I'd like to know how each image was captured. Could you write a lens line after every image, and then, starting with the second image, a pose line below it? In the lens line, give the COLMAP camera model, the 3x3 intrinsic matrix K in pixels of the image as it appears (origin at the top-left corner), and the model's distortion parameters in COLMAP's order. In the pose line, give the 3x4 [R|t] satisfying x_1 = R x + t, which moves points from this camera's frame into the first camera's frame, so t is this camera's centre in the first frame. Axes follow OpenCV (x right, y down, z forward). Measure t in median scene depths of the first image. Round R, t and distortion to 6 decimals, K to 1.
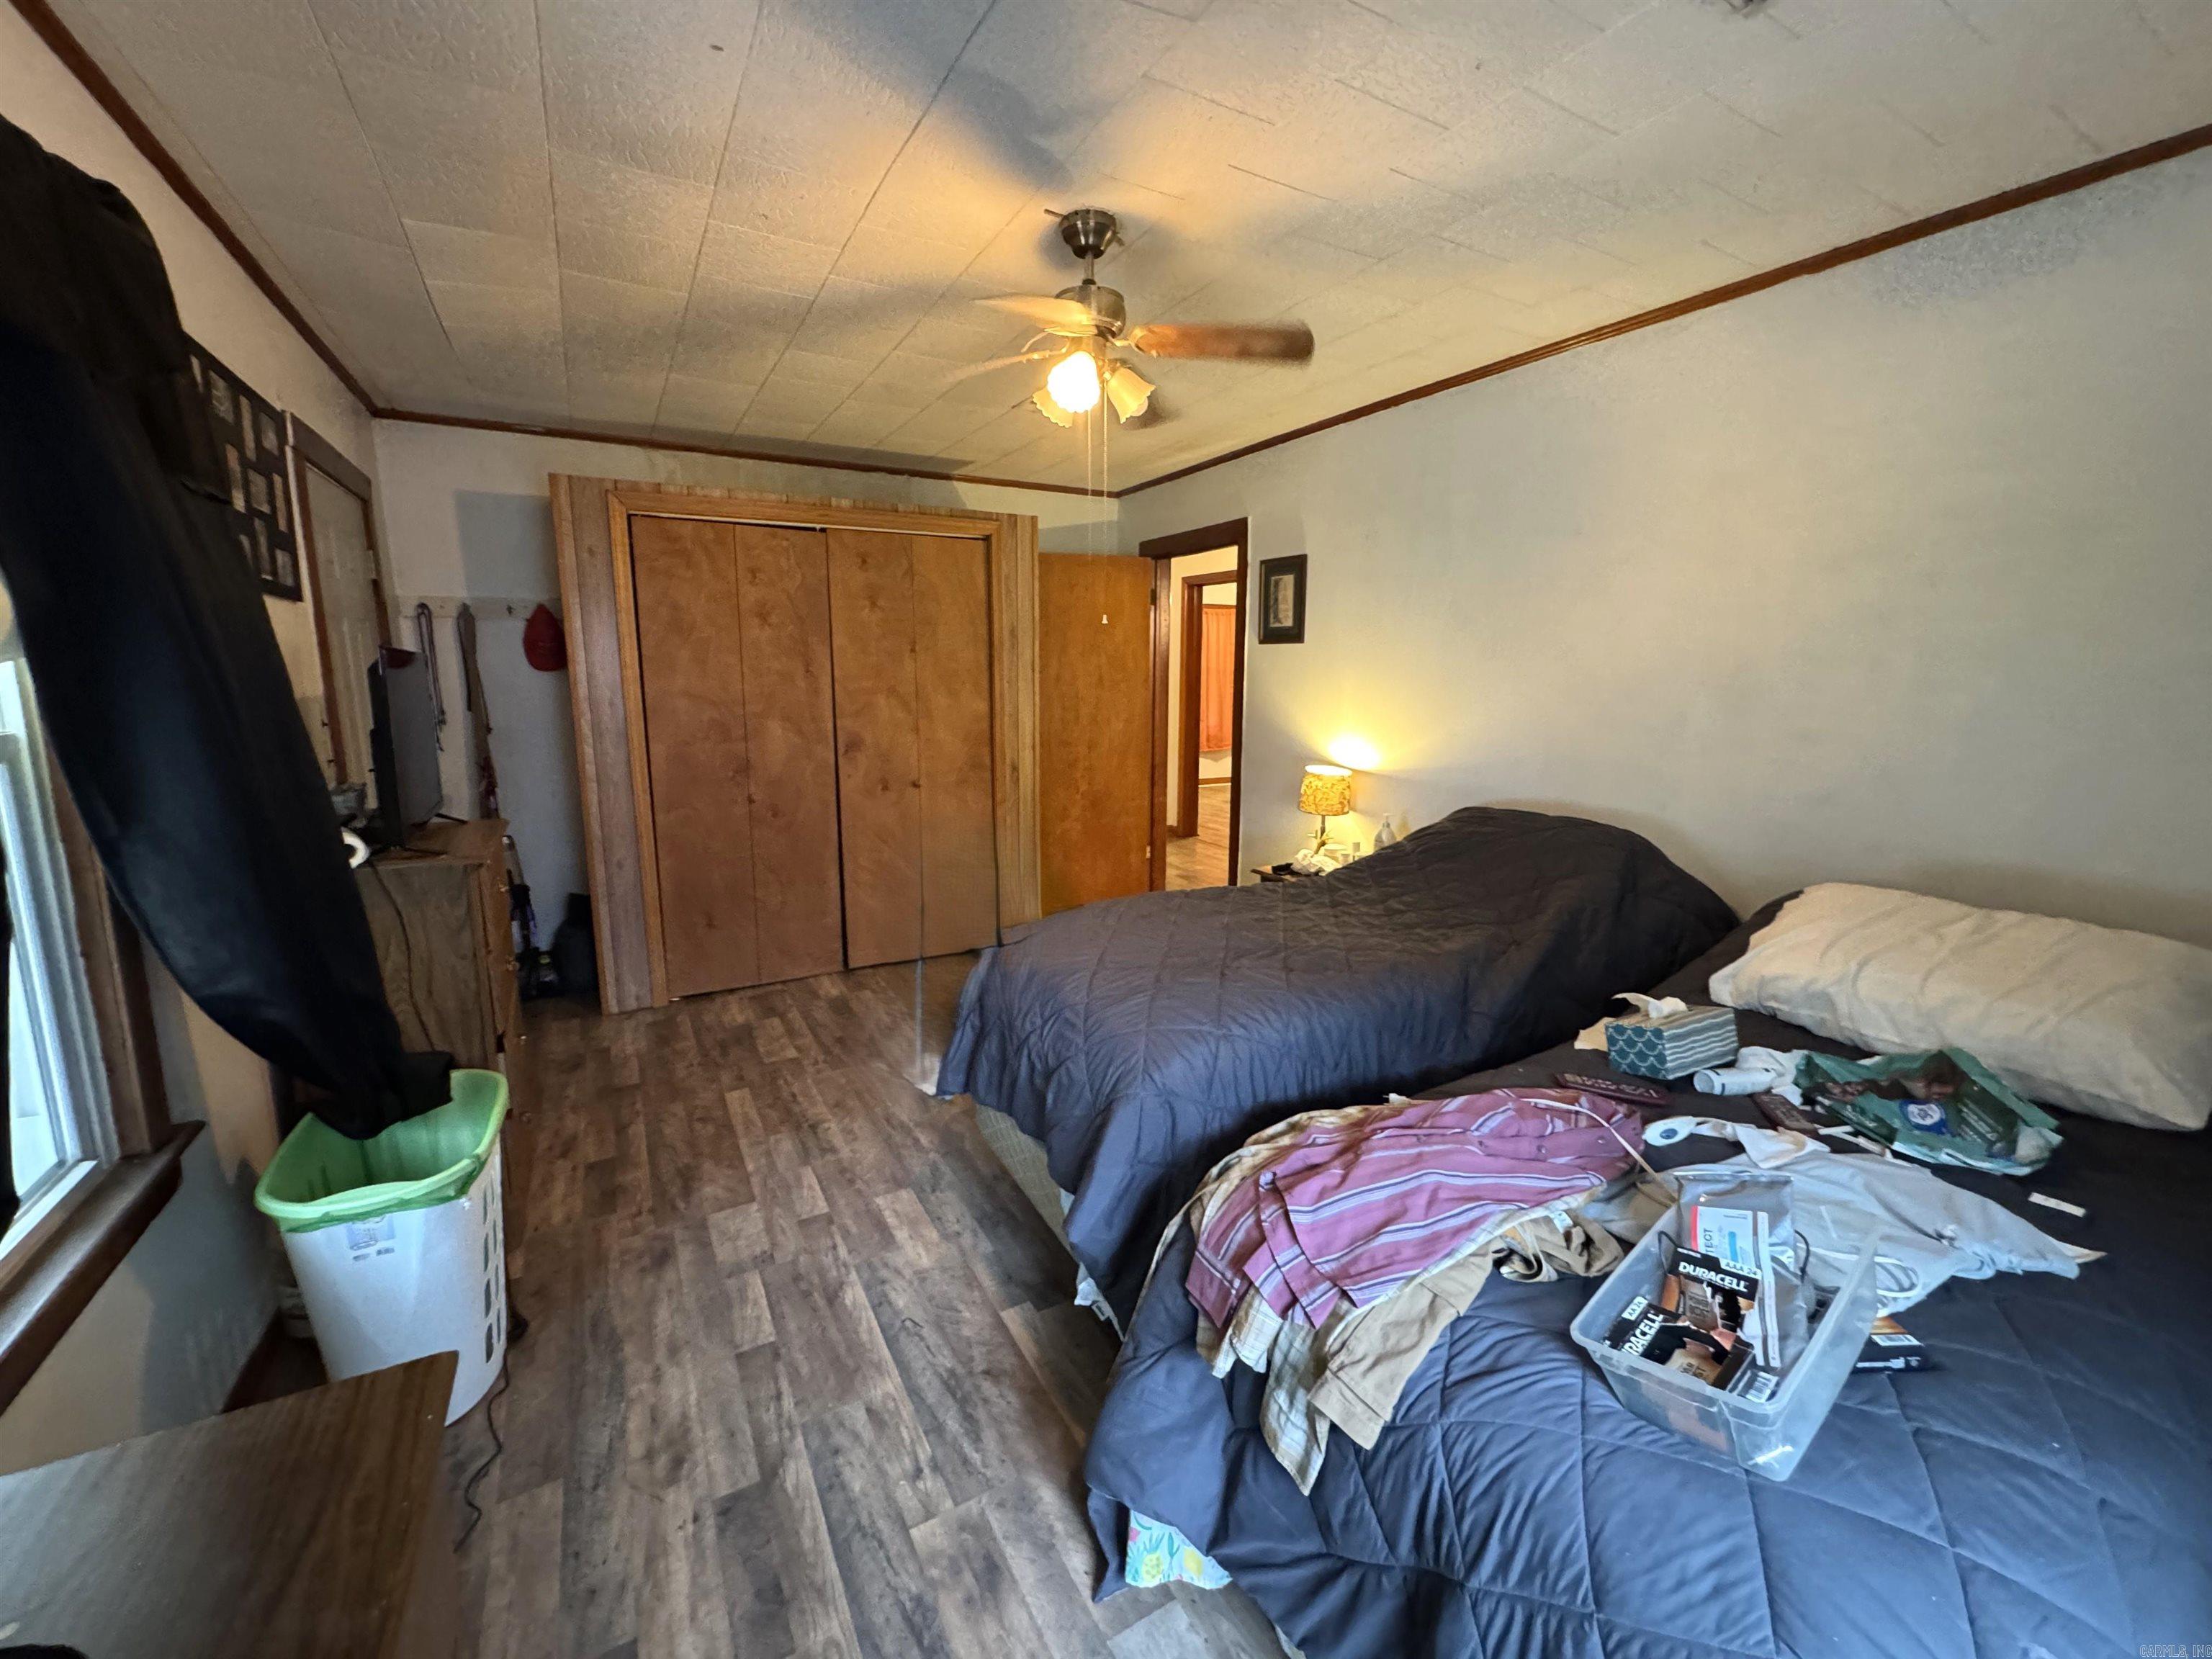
lens RADIAL K [[878.5, 0, 1106.7], [0, 878.5, 827.1], [0, 0, 1]] dist [-0.002689, 0.000133]
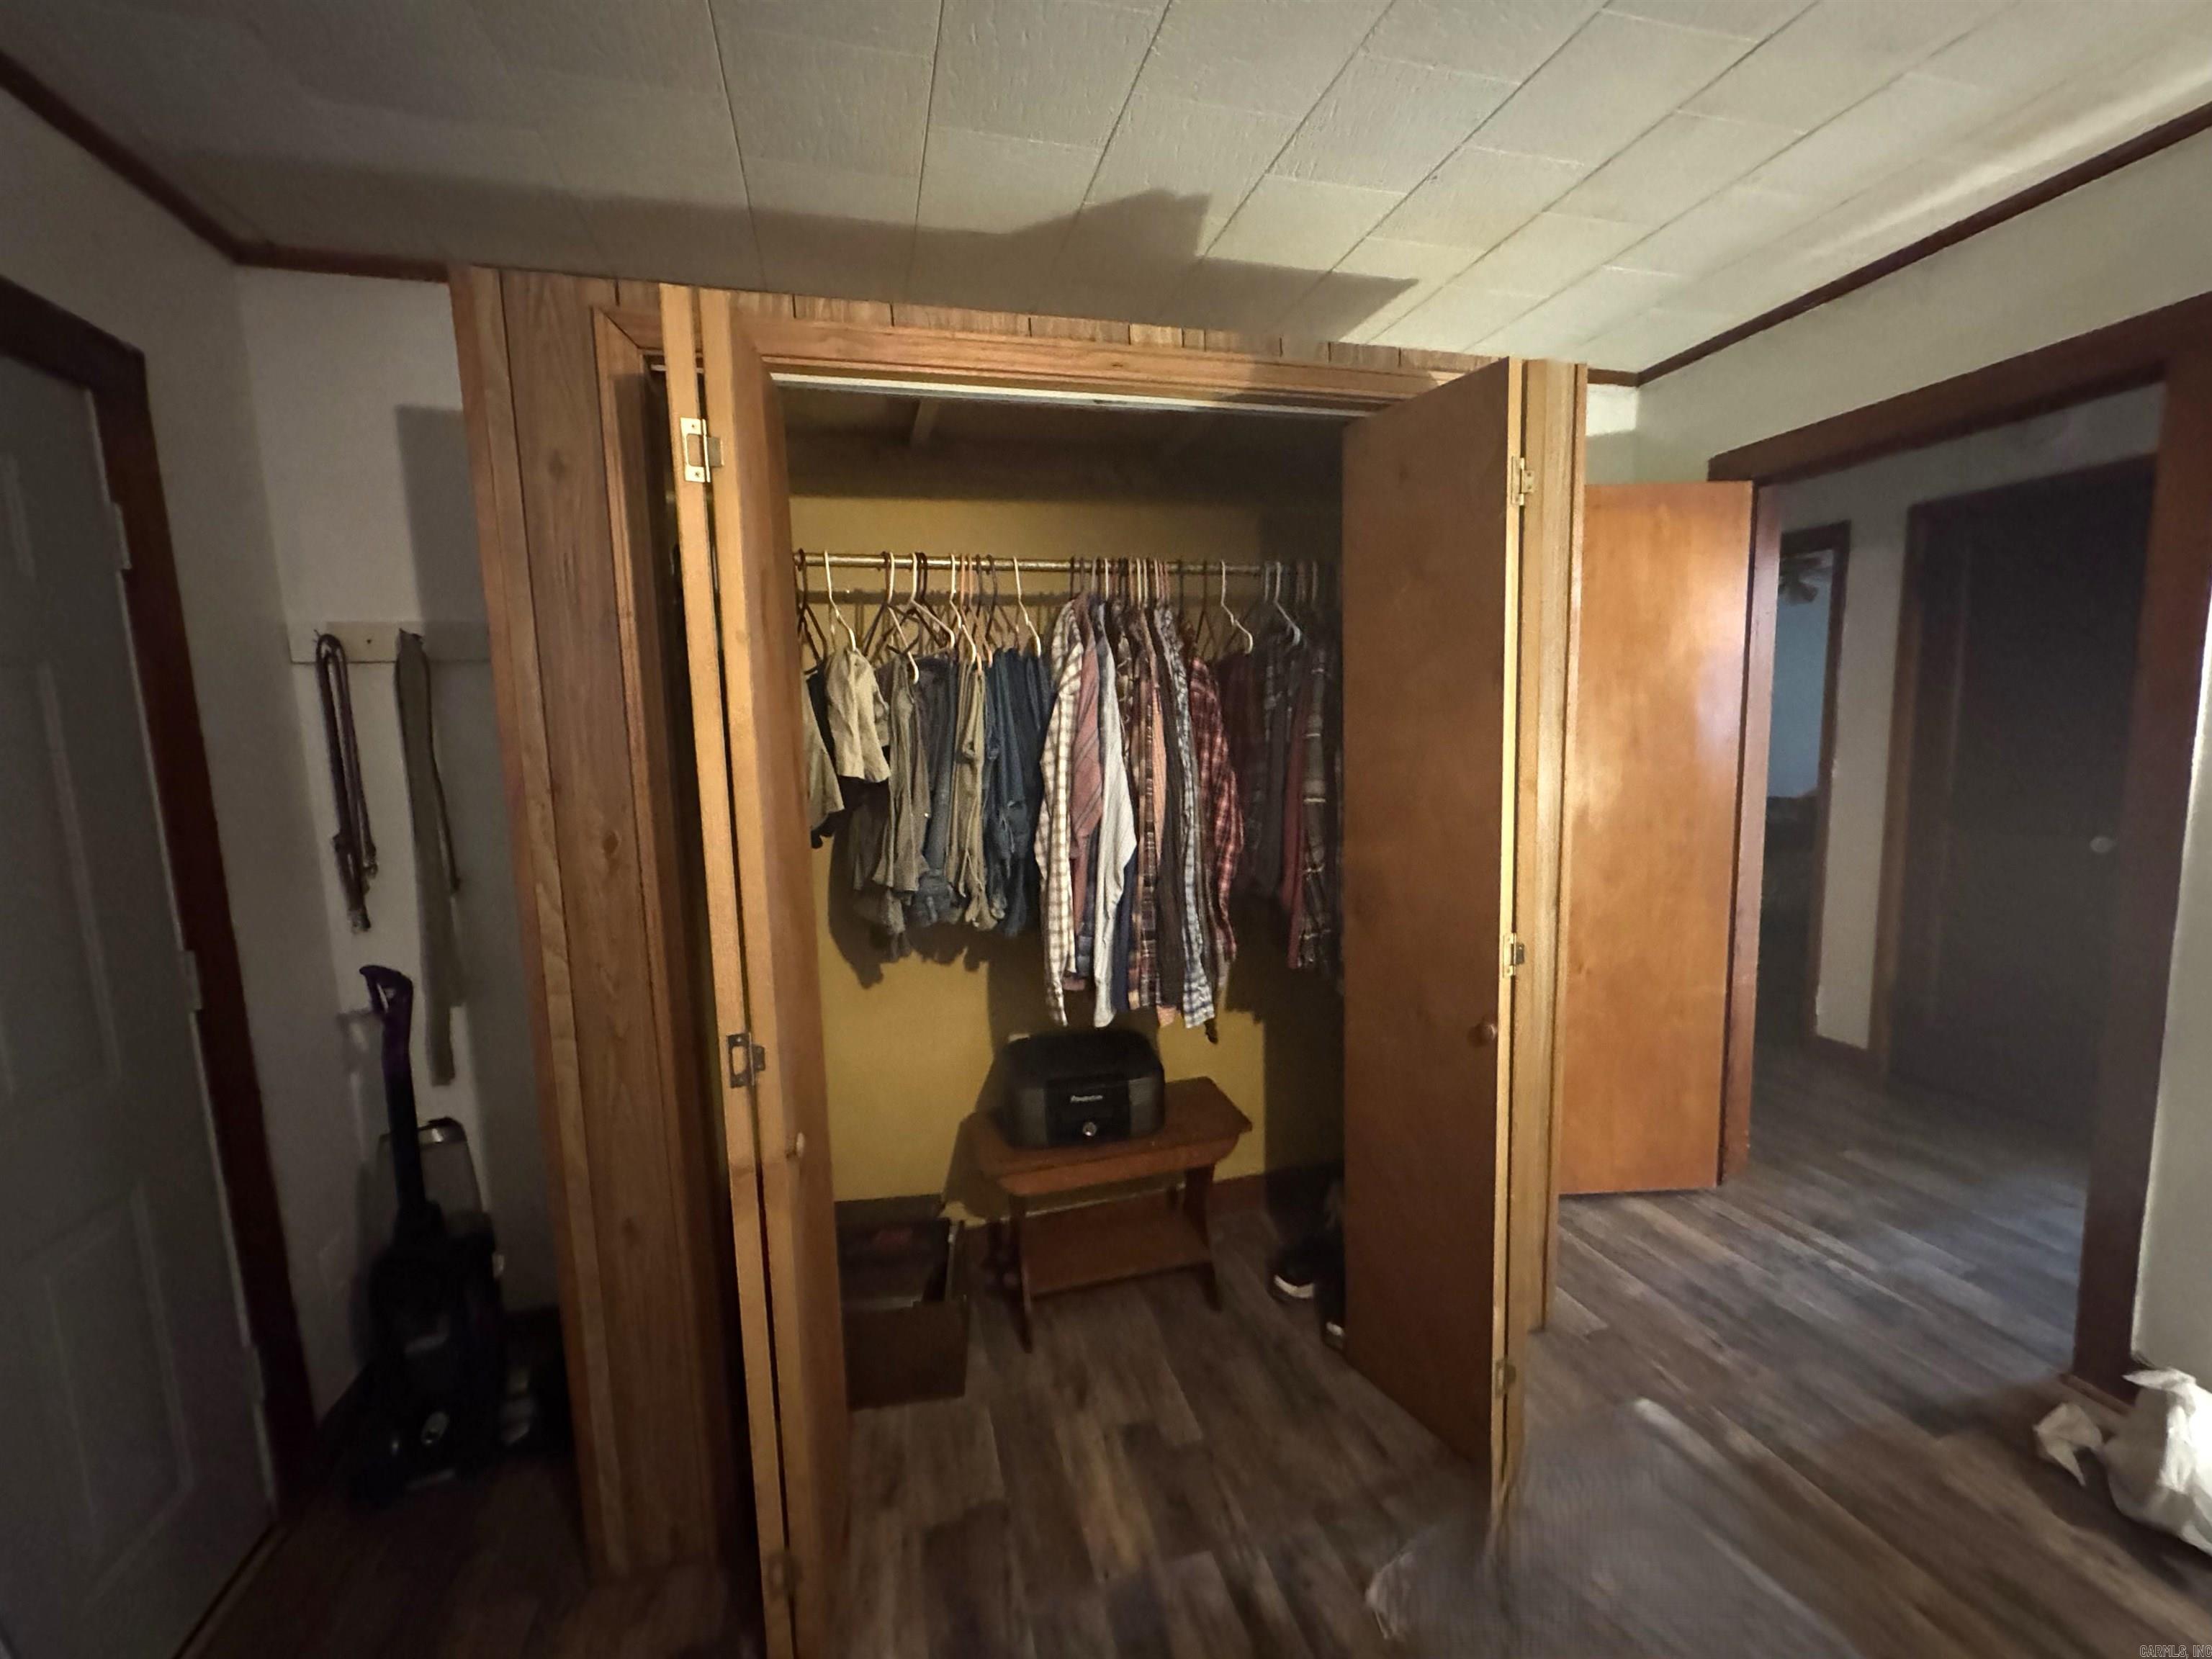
lens RADIAL K [[878.5, 0, 1106.7], [0, 878.5, 827.1], [0, 0, 1]] dist [-0.002689, 0.000133]
pose [[0.967066, -0.010236, -0.254318, -0.217273], [-0.006565, 0.997855, -0.065129, -0.111197], [0.254439, 0.064654, 0.964925, 0.602343]]
